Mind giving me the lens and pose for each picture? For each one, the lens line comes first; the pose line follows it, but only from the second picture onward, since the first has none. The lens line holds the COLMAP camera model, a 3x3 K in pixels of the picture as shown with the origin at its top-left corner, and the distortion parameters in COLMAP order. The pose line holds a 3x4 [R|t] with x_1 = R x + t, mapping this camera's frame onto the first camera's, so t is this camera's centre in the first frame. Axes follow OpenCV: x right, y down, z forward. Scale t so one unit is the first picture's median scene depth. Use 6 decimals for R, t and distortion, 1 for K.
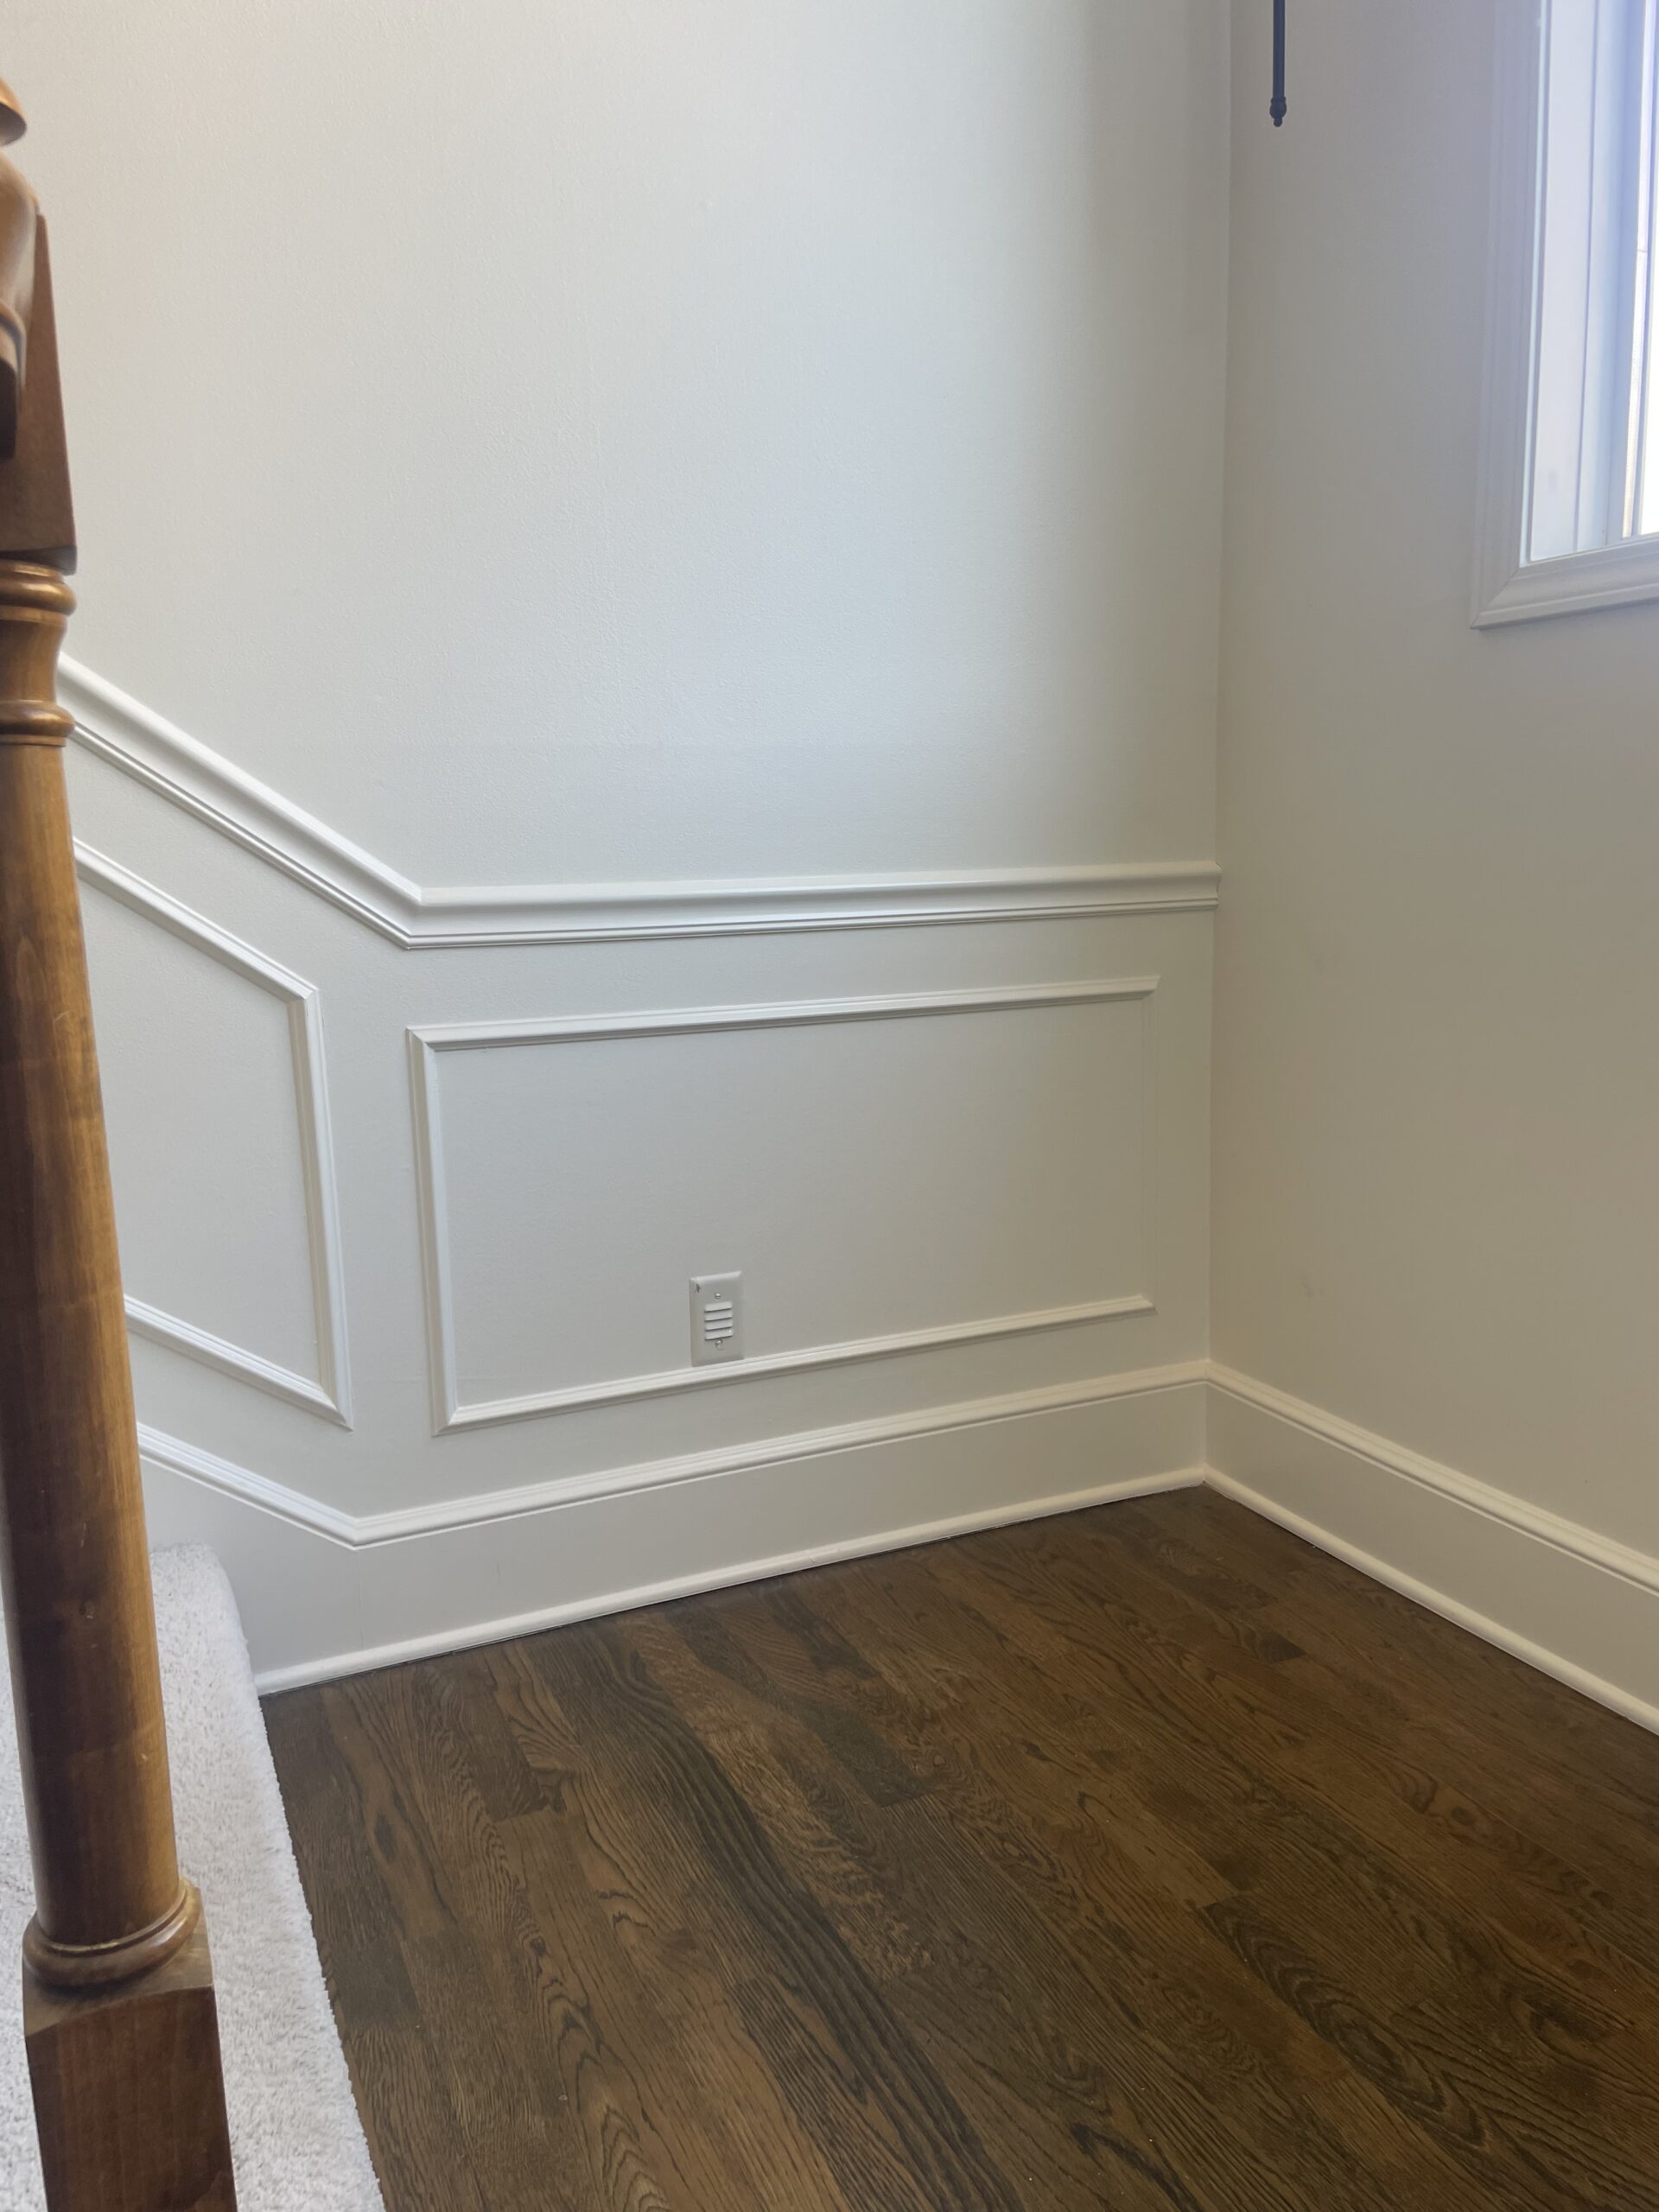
lens RADIAL K [[1669.6, 0, 826.9], [0, 1669.6, 1110.2], [0, 0, 1]] dist [0.092138, -0.121010]
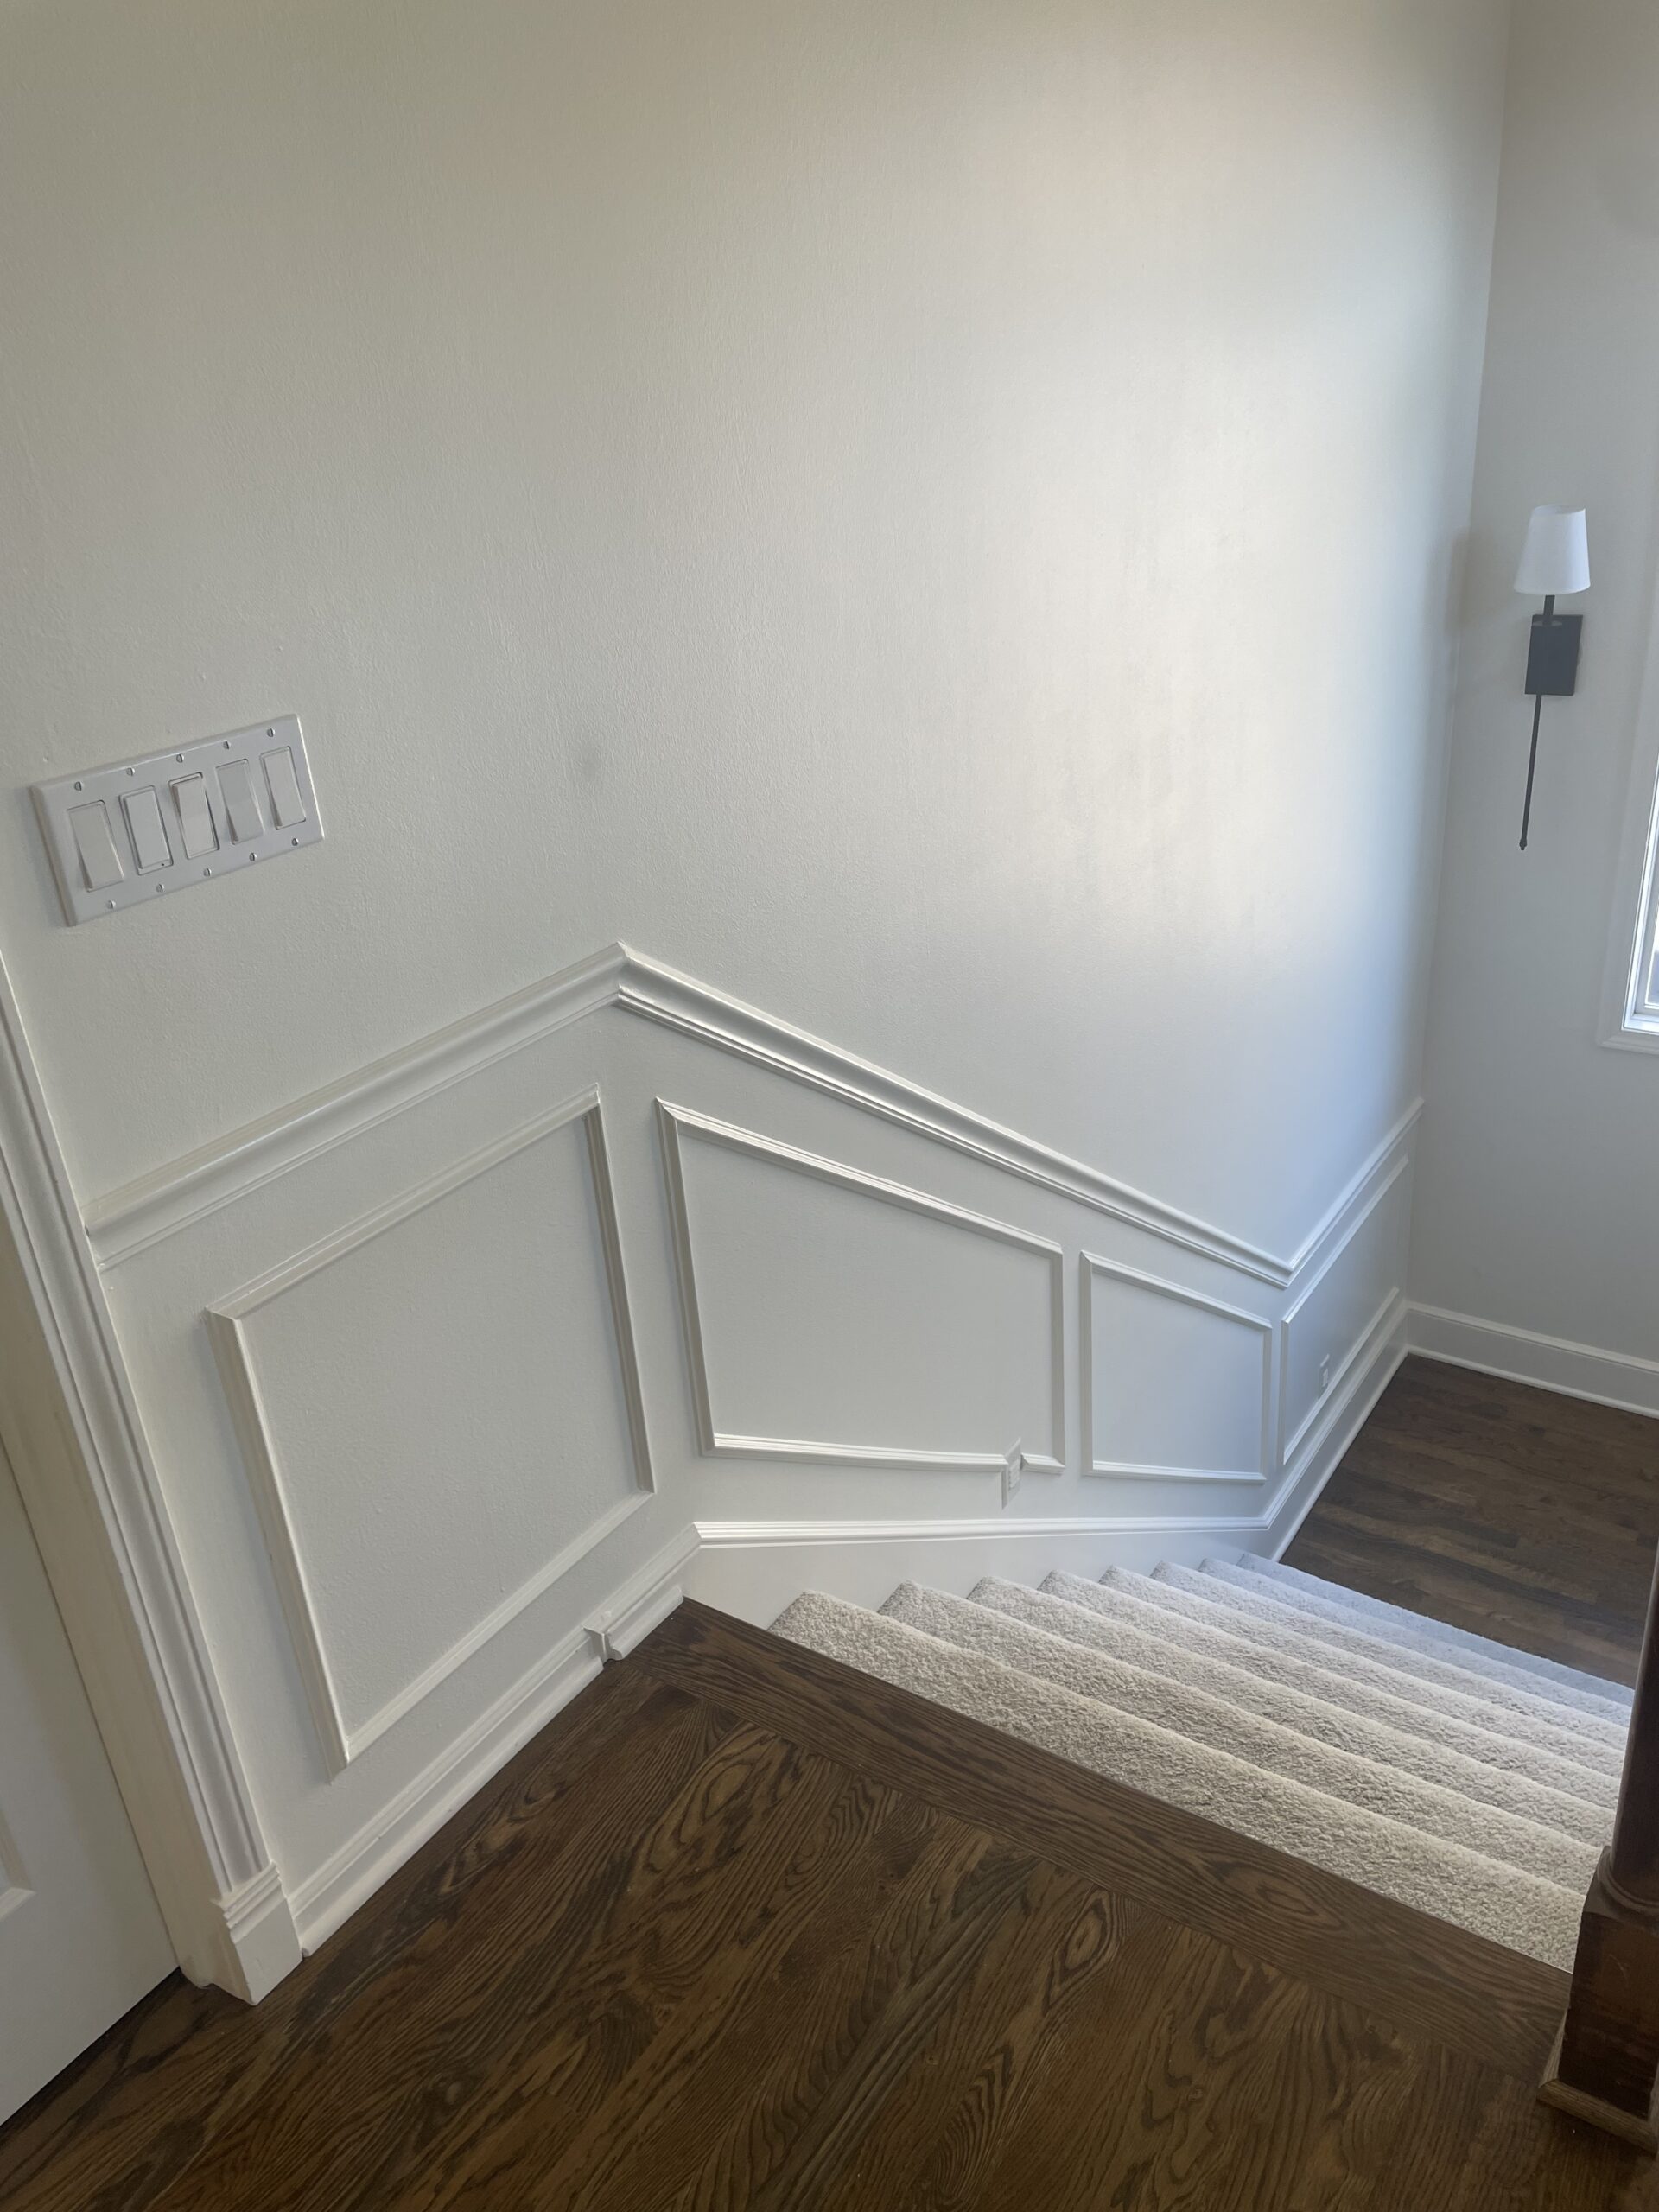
lens RADIAL K [[1669.6, 0, 813.4], [0, 1669.6, 1091.9], [0, 0, 1]] dist [0.092138, -0.121010]
pose [[0.857998, -0.258376, 0.443938, -2.138385], [0.143935, 0.950589, 0.275069, -1.316305], [-0.493074, -0.172110, 0.852793, -0.715141]]
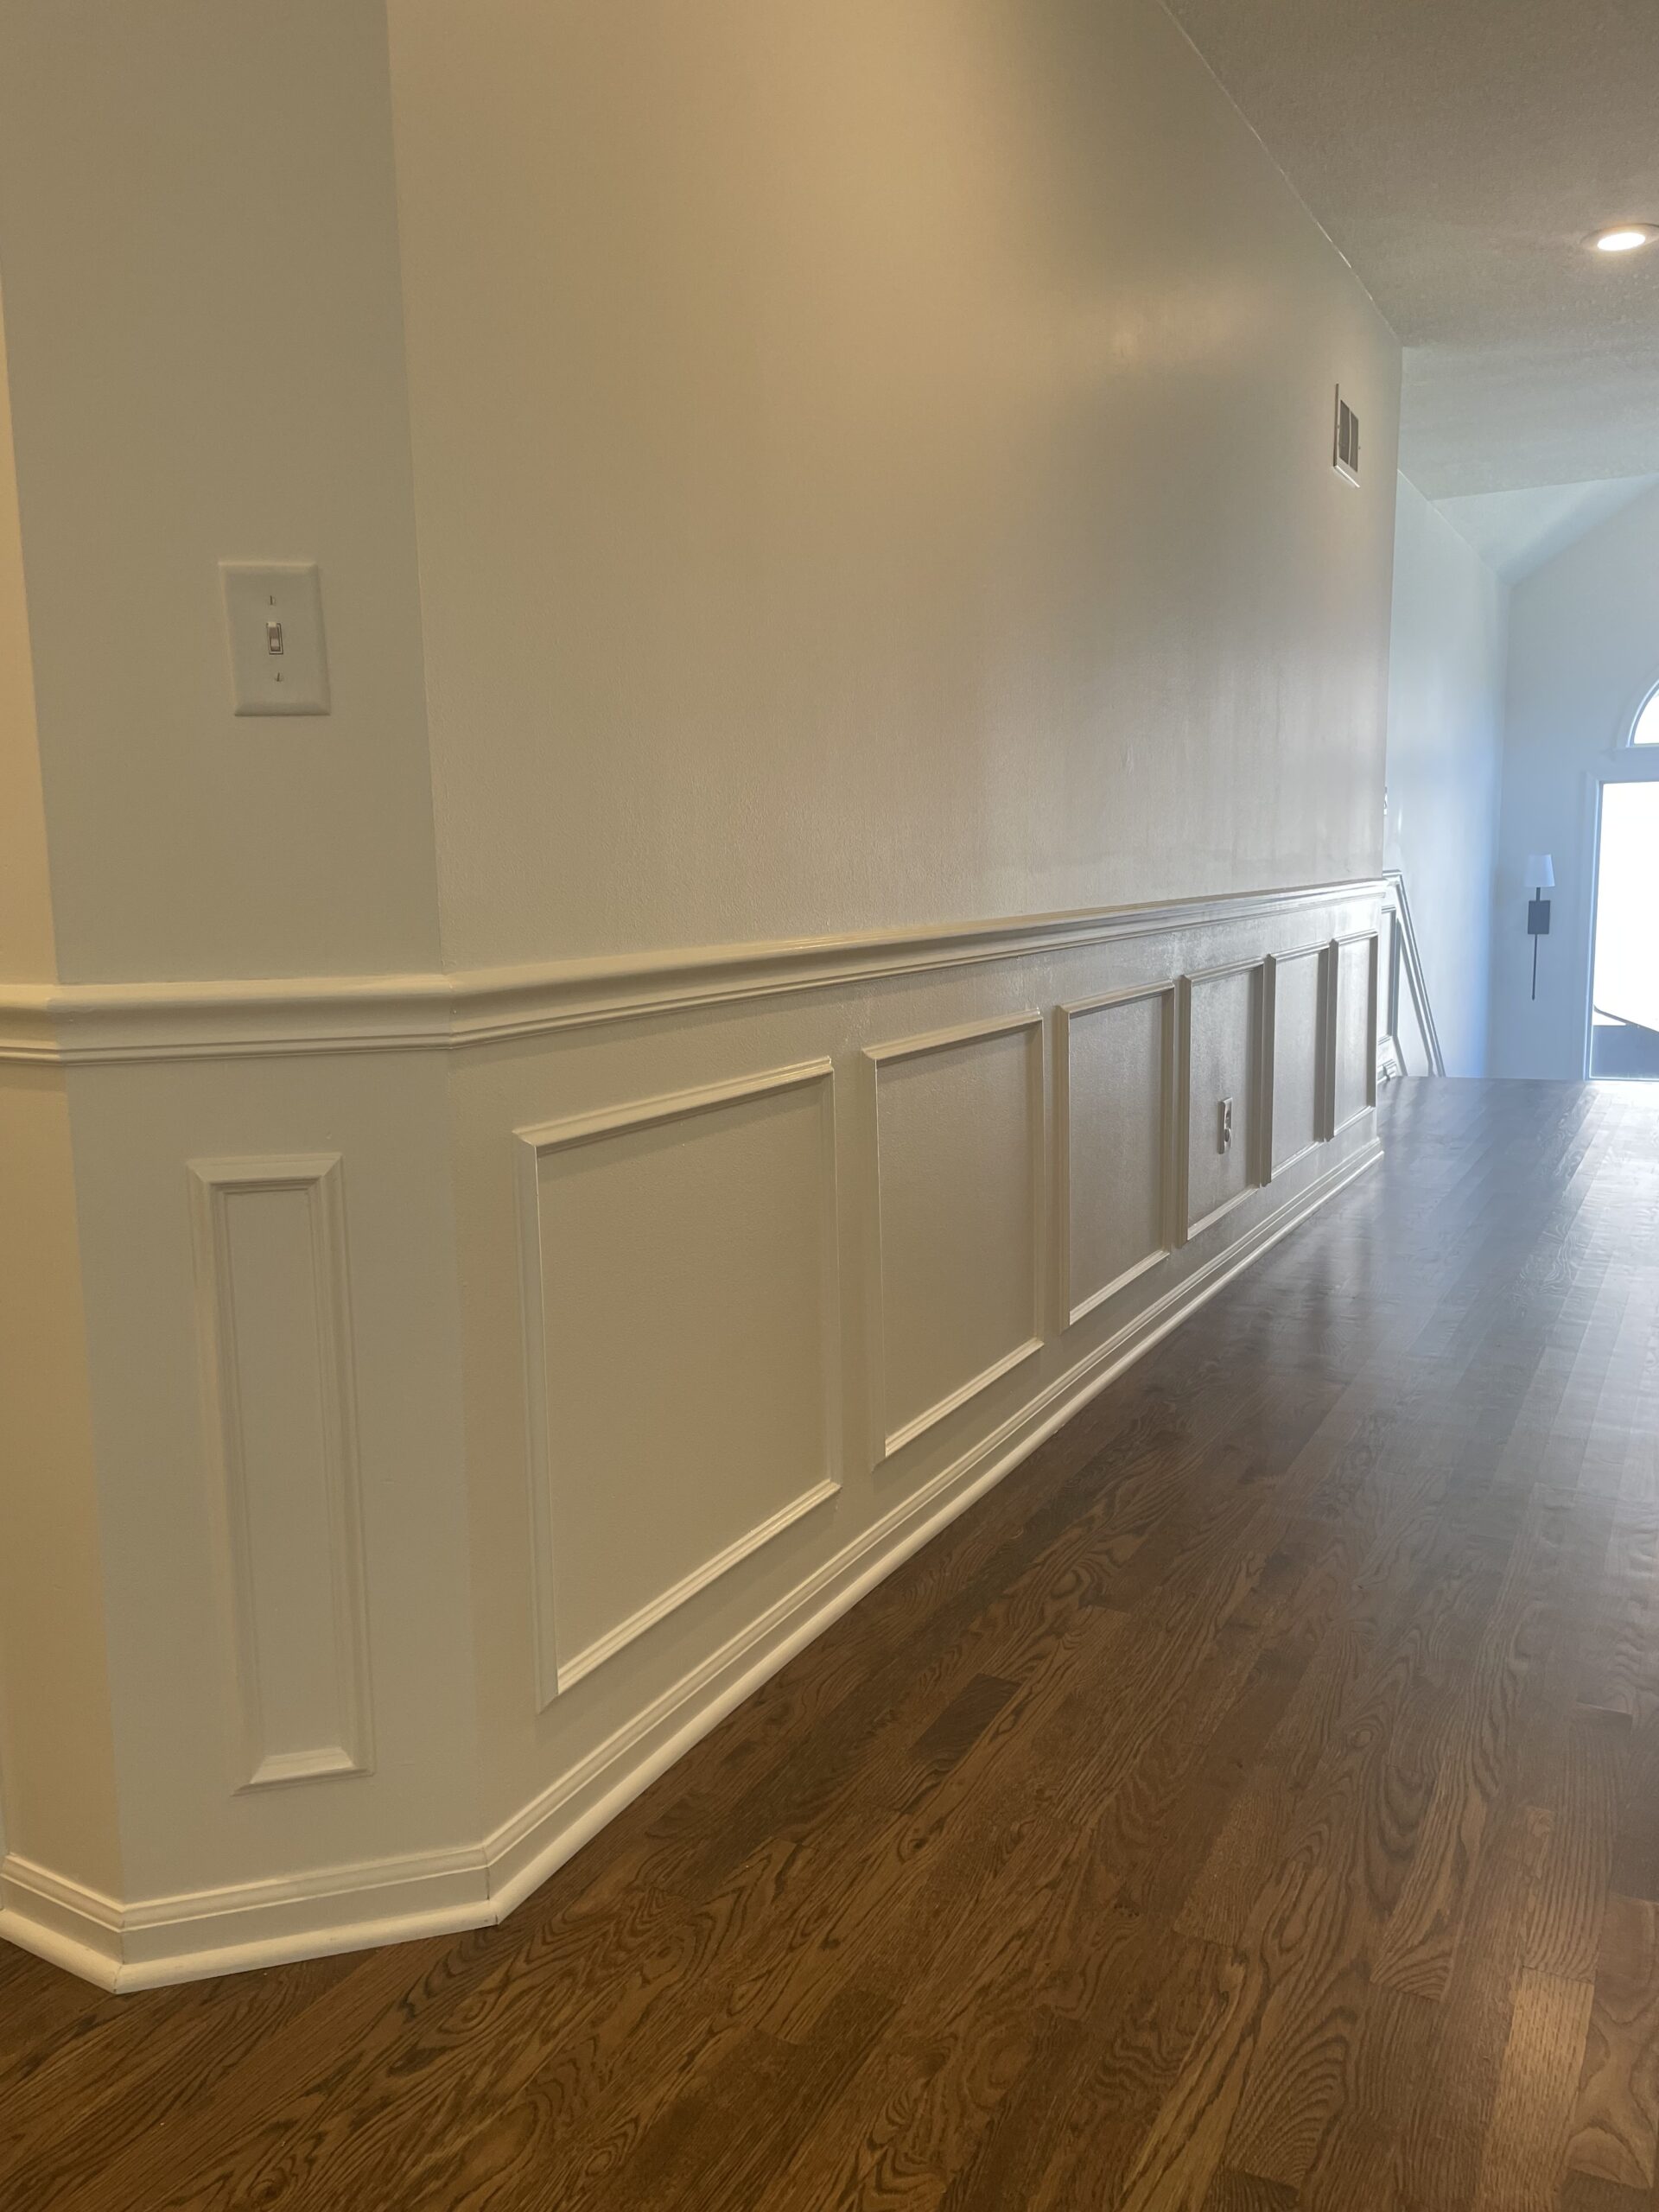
lens RADIAL K [[1669.6, 0, 836.3], [0, 1669.6, 1113.2], [0, 0, 1]] dist [0.092138, -0.121010]
pose [[0.792513, -0.085833, 0.603784, -5.908489], [0.103669, 0.994598, 0.005317, -0.608884], [-0.600979, 0.058380, 0.797130, -2.380580]]
